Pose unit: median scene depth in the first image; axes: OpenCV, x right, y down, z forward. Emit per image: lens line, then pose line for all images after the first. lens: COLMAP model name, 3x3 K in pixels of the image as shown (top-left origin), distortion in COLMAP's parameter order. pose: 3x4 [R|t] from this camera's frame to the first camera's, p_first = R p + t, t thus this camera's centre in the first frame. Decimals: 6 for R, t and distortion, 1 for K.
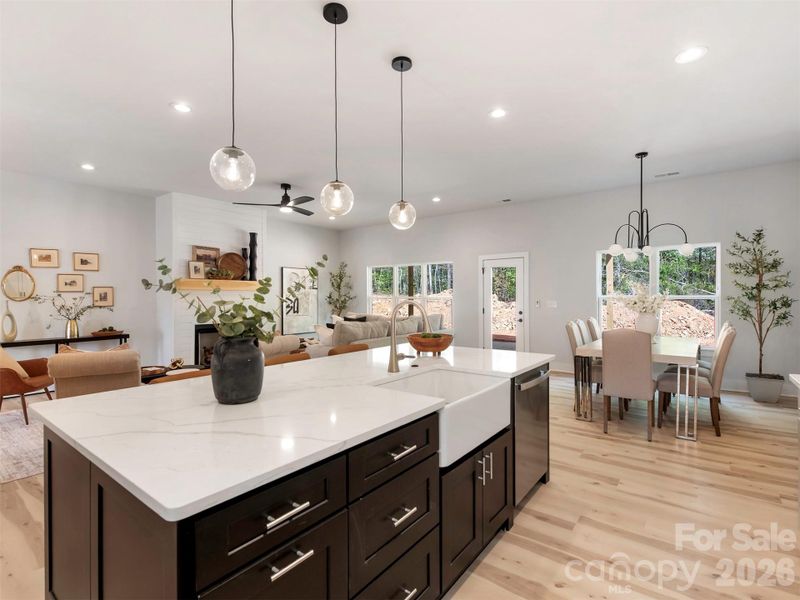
lens RADIAL K [[387.8, 0, 401.4], [0, 387.8, 297.7], [0, 0, 1]] dist [0.000770, -0.000731]
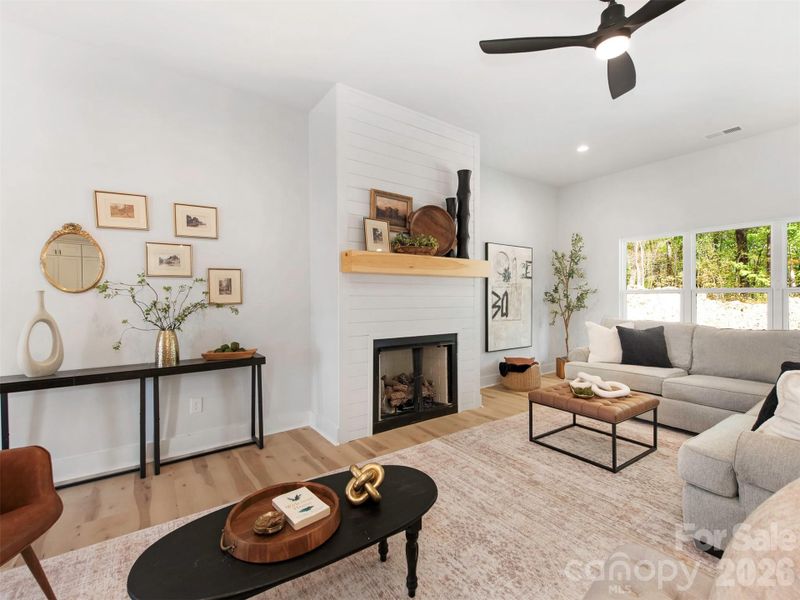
lens RADIAL K [[367.4, 0, 405.5], [0, 367.4, 298.6], [0, 0, 1]] dist [0.003473, -0.000136]
pose [[0.954168, -0.003149, -0.299256, -0.339633], [0.003591, 0.999993, 0.000927, 0.013571], [0.299251, -0.001959, 0.954172, 0.531953]]
